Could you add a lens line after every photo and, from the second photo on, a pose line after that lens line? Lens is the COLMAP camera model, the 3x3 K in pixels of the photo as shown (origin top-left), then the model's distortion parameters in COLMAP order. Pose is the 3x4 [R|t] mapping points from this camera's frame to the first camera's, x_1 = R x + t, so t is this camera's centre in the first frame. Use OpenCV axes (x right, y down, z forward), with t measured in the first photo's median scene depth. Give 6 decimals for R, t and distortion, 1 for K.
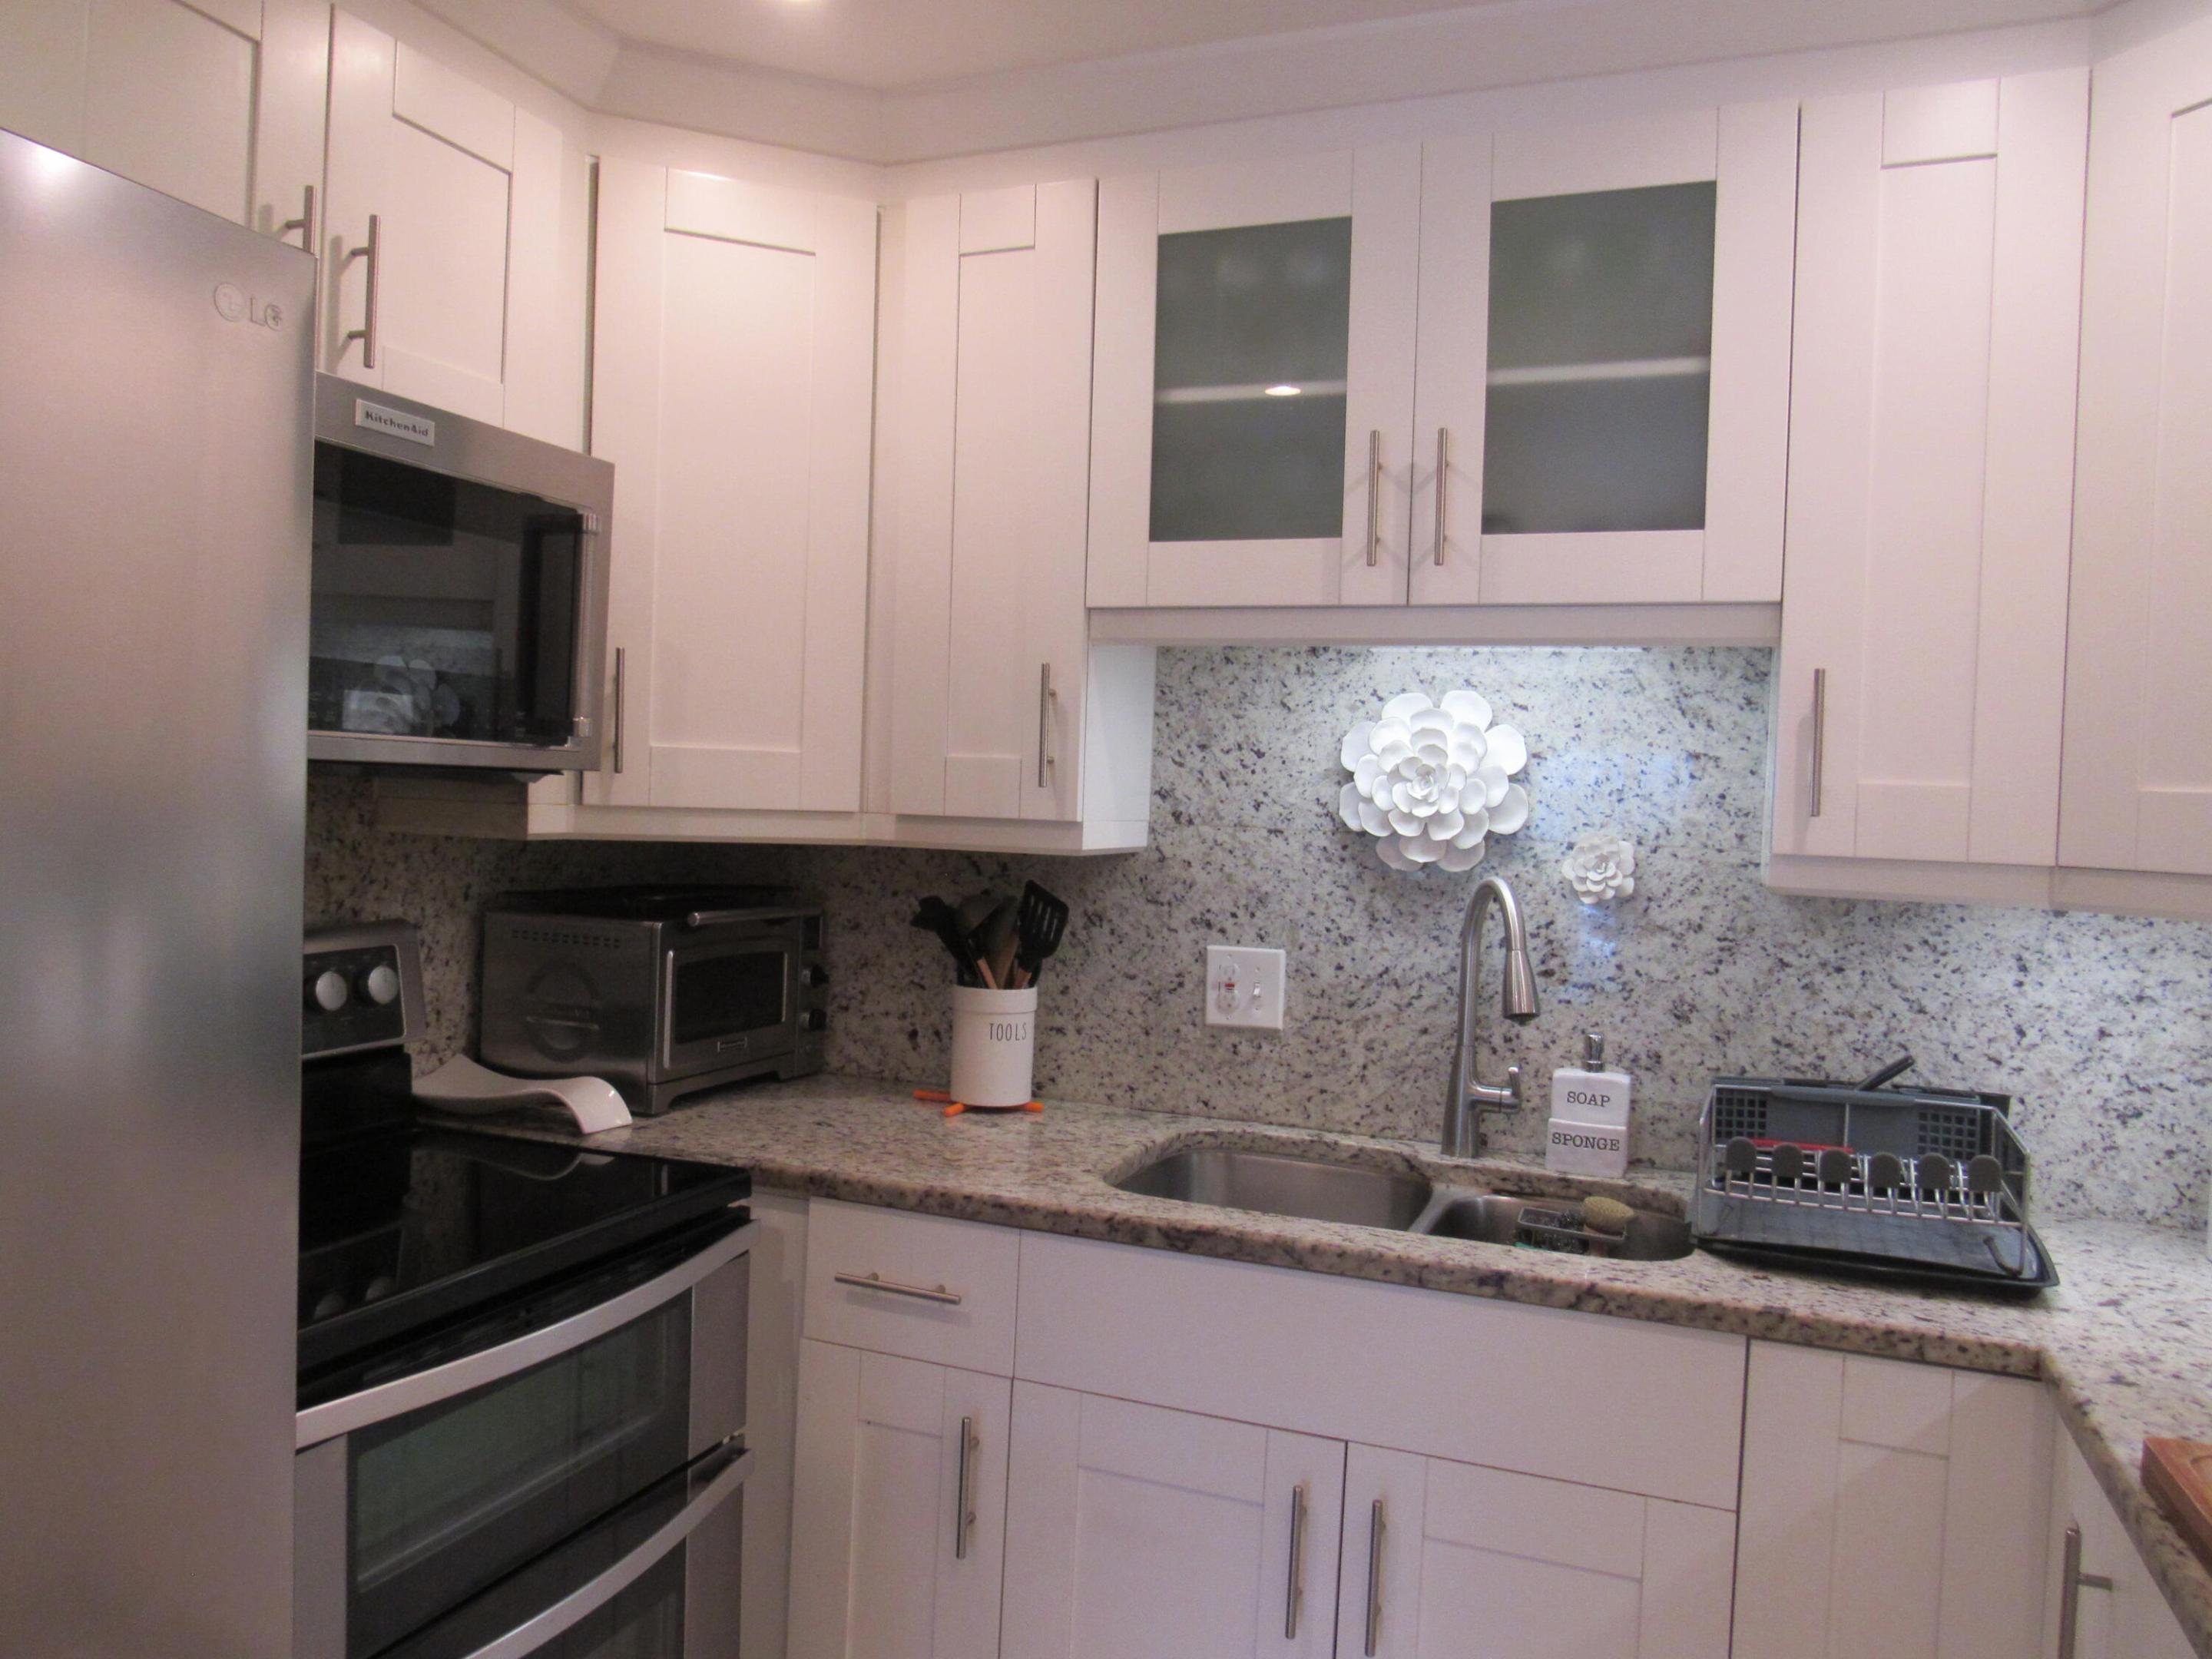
lens RADIAL K [[1613.0, 0, 1103.5], [0, 1613.0, 823.1], [0, 0, 1]] dist [-0.009128, 0.010608]
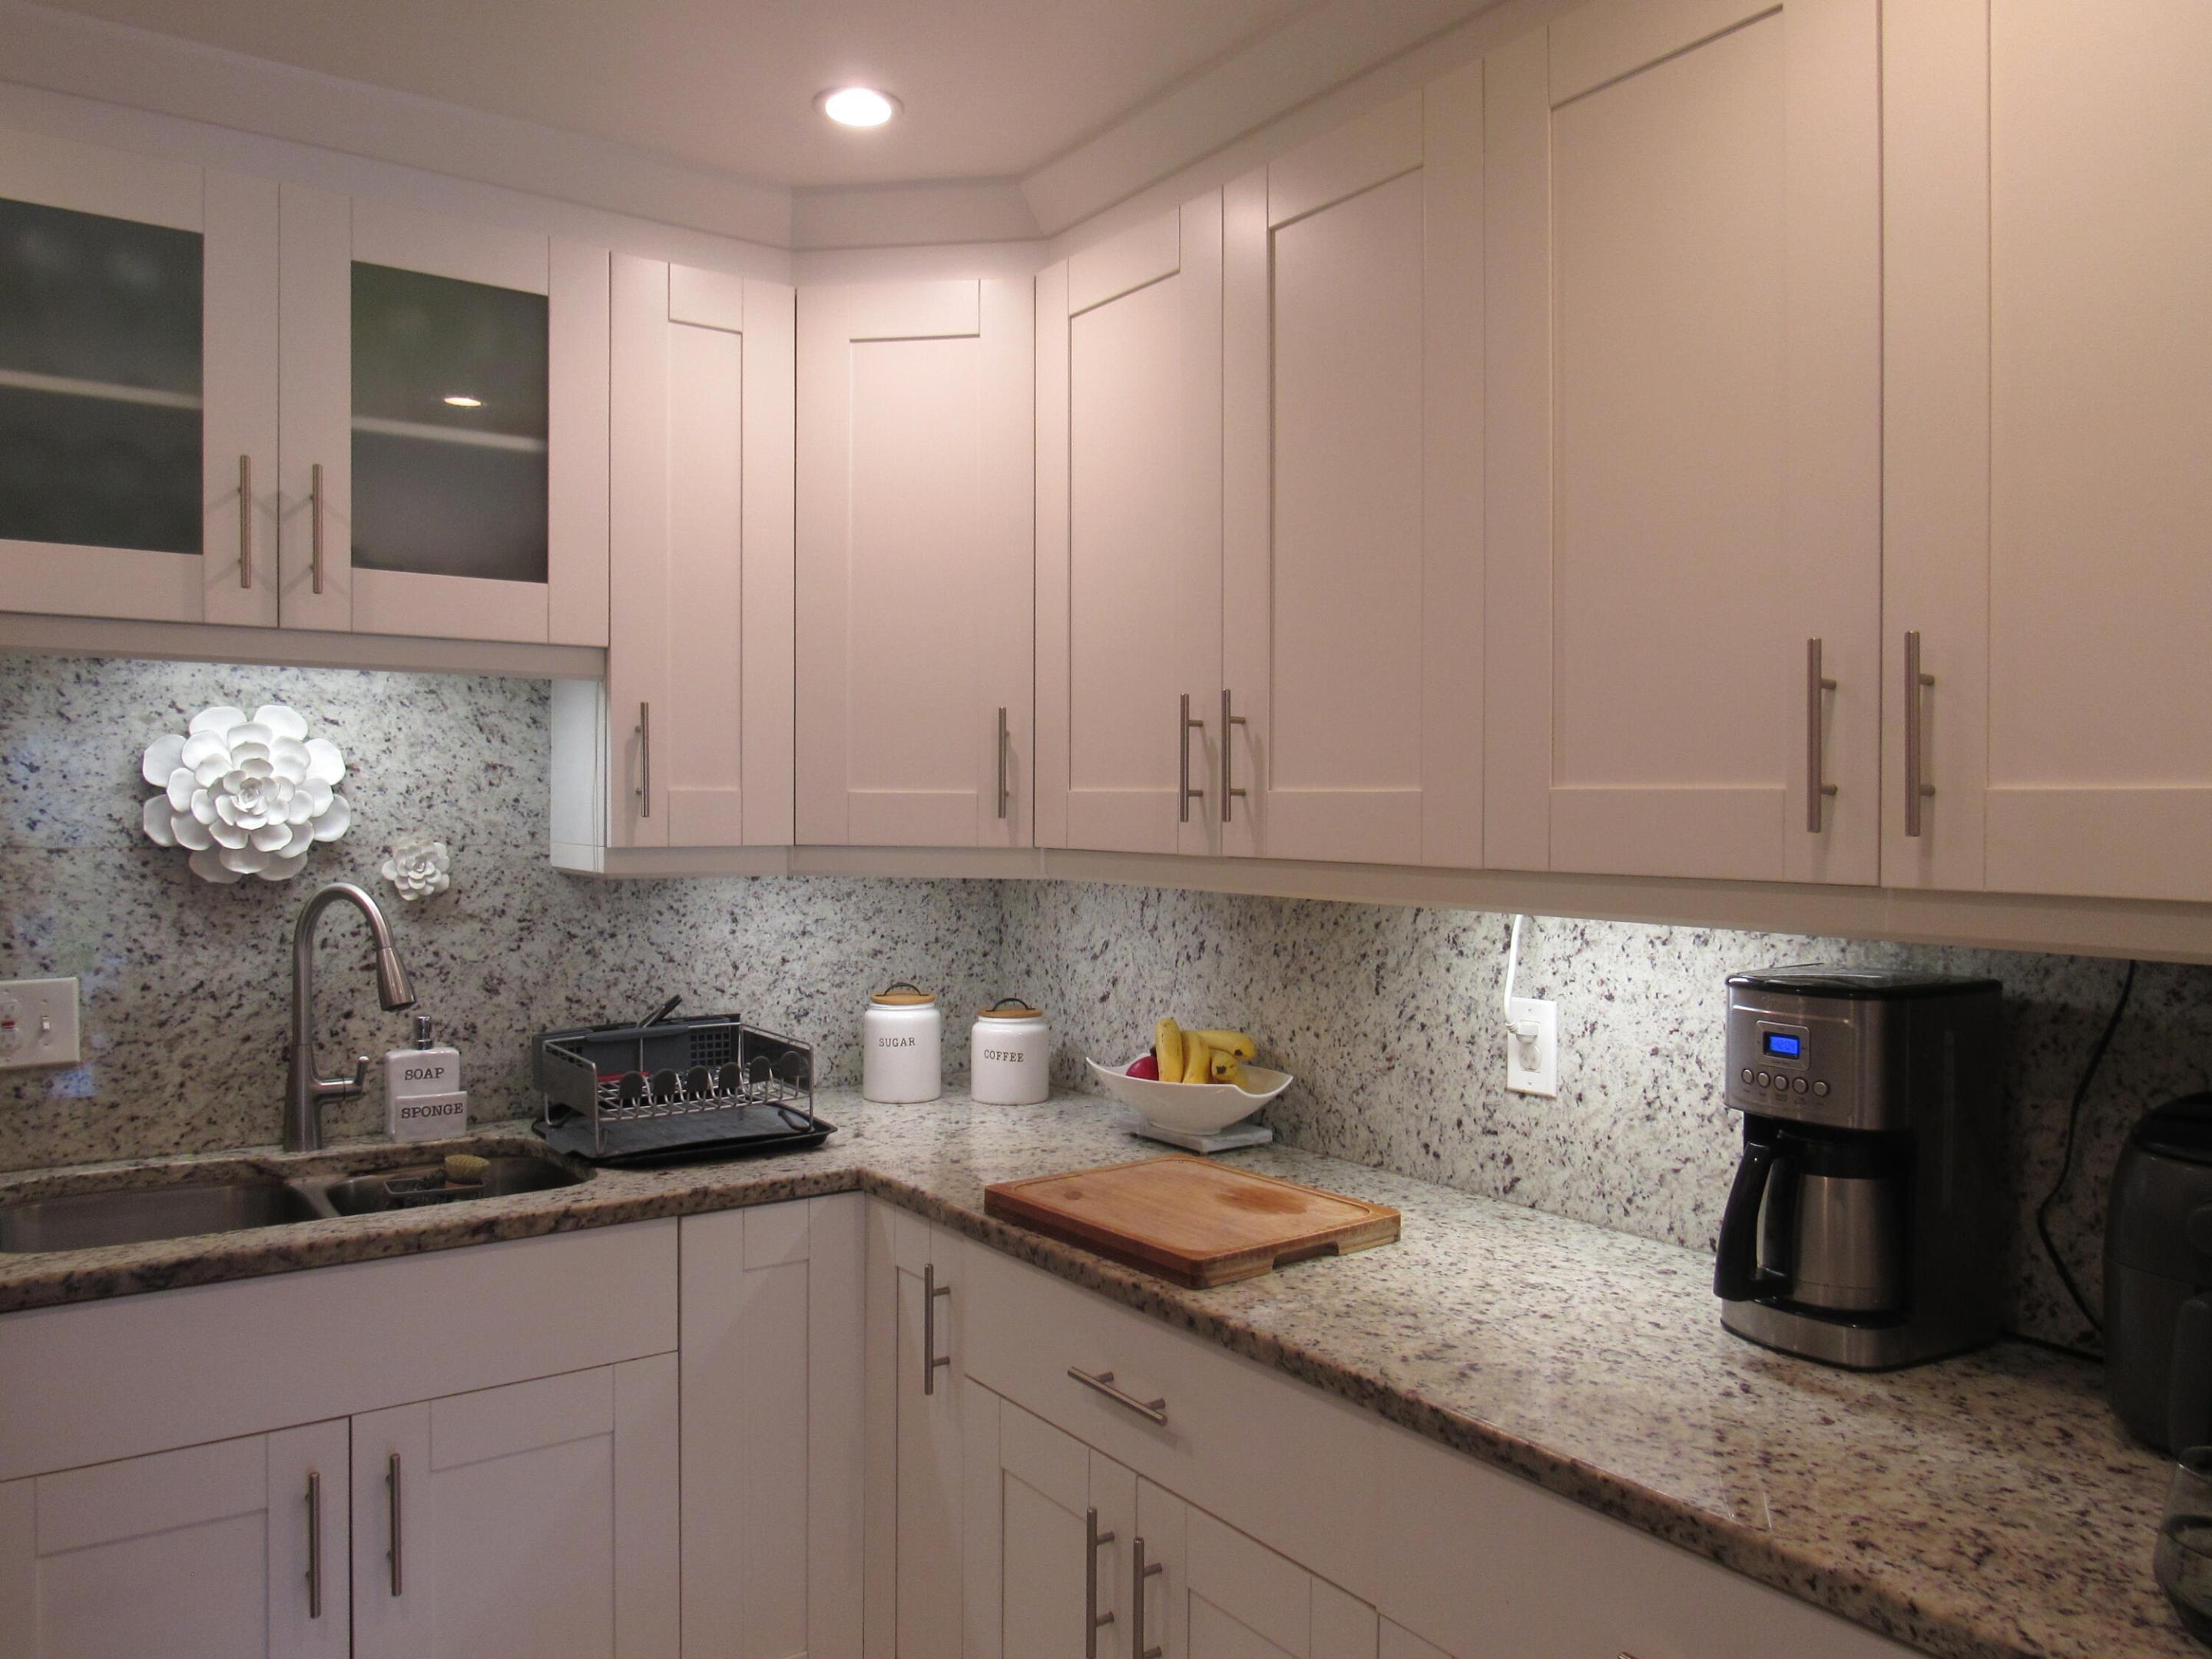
lens RADIAL K [[1613.0, 0, 1088.7], [0, 1613.0, 826.7], [0, 0, 1]] dist [-0.009128, 0.010608]
pose [[0.551076, -0.045898, 0.833192, -0.375414], [0.029616, 0.998933, 0.035440, -0.026994], [-0.833929, 0.005146, 0.551847, -0.005657]]
